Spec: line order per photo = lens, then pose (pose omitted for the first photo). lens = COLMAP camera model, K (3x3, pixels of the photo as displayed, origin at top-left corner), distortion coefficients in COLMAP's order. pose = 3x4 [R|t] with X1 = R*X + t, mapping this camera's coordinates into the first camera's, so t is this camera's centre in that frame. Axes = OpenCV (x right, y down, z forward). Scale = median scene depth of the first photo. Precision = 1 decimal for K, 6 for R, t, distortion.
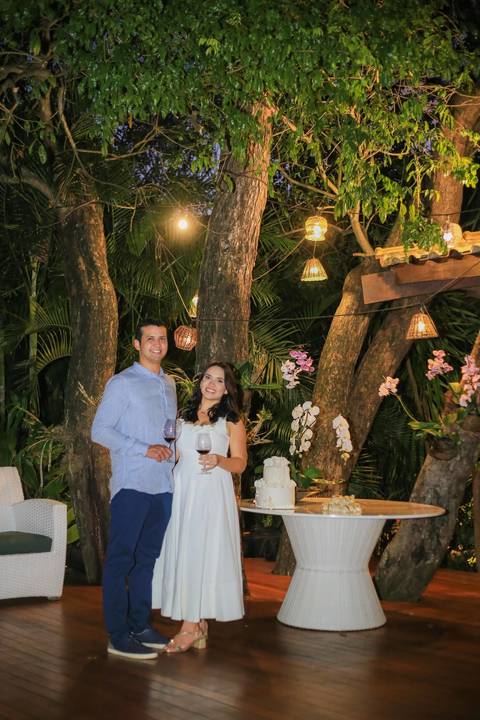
lens RADIAL K [[1039.0, 0, 271.8], [0, 1039.0, 375.9], [0, 0, 1]] dist [-0.033680, 0.000000]
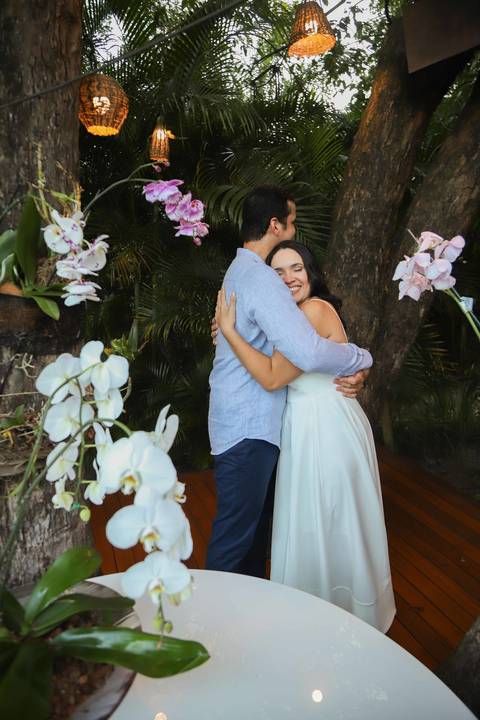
lens RADIAL K [[473.1, 0, 232.1], [0, 473.1, 355.1], [0, 0, 1]] dist [-0.003592, 0.009753]
pose [[0.927096, 0.005182, -0.374788, 0.111605], [0.090467, 0.967250, 0.237157, -0.002205], [0.363742, -0.253773, 0.896265, 0.855315]]
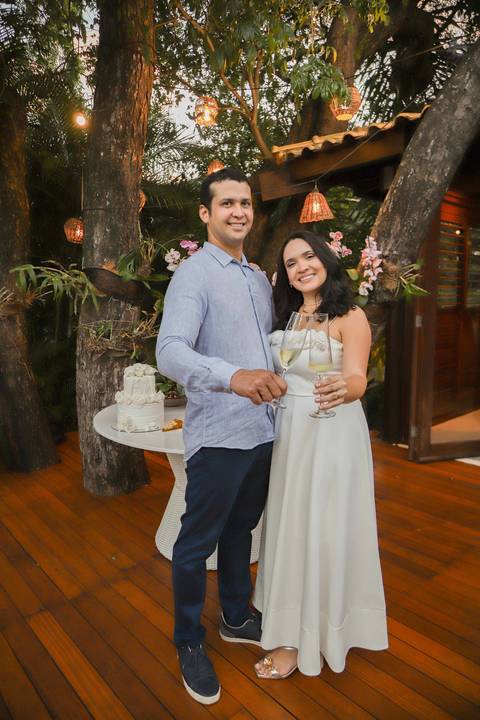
lens RADIAL K [[473.1, 0, 239.4], [0, 473.1, 357.0], [0, 0, 1]] dist [-0.003592, 0.009753]
pose [[0.999666, -0.024325, -0.008756, 0.075133], [0.025462, 0.985048, 0.170390, 0.009227], [0.004480, -0.170556, 0.985338, 0.551638]]
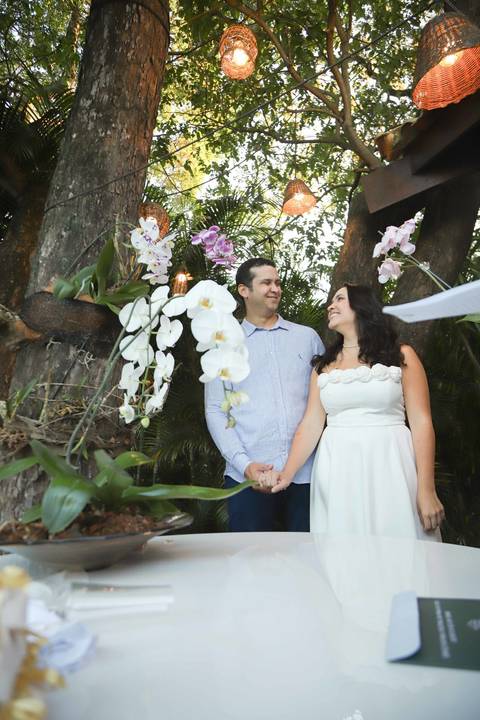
lens RADIAL K [[473.1, 0, 234.7], [0, 473.1, 361.5], [0, 0, 1]] dist [-0.003592, 0.009753]
pose [[0.935506, -0.143347, -0.322924, 0.107440], [0.091580, 0.981140, -0.170226, 0.081312], [0.341235, 0.129674, 0.930991, 0.804343]]
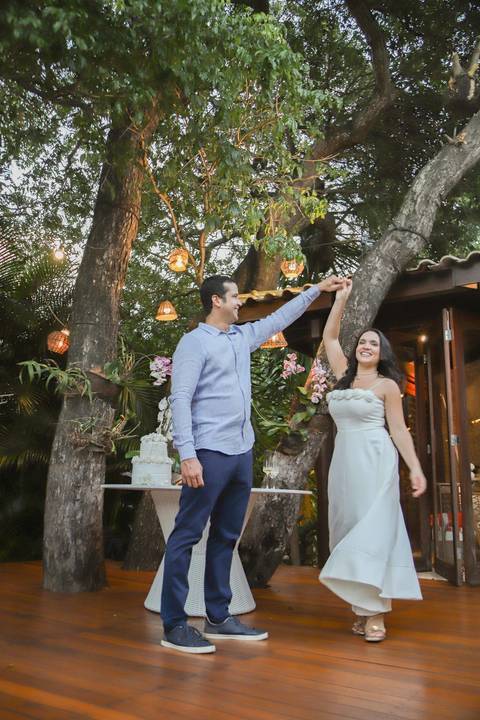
lens RADIAL K [[610.4, 0, 238.7], [0, 610.4, 364.0], [0, 0, 1]] dist [-0.013407, 0.008119]
pose [[0.970491, 0.052768, 0.235293, -0.049691], [-0.012290, 0.985319, -0.170281, 0.095146], [-0.240824, 0.162364, 0.956892, 0.356163]]
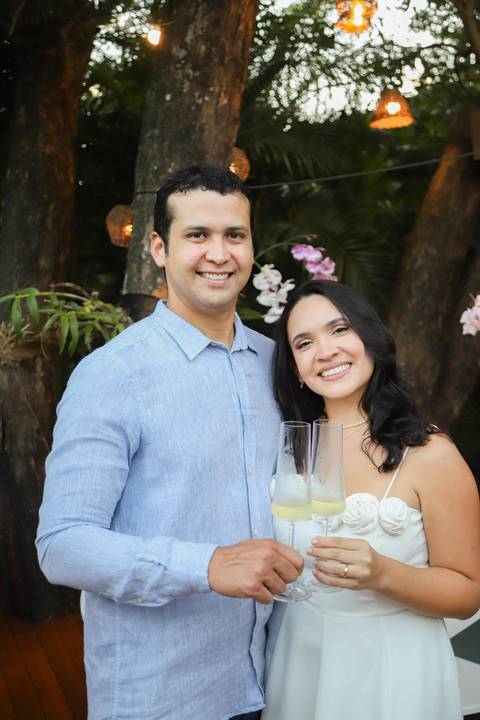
lens RADIAL K [[798.3, 0, 241.0], [0, 798.3, 359.0], [0, 0, 1]] dist [0.038355, 0.000000]
pose [[0.954352, 0.026146, -0.297538, 0.117769], [0.010741, 0.992513, 0.121668, -0.016920], [0.298491, -0.119310, 0.946926, 0.601475]]
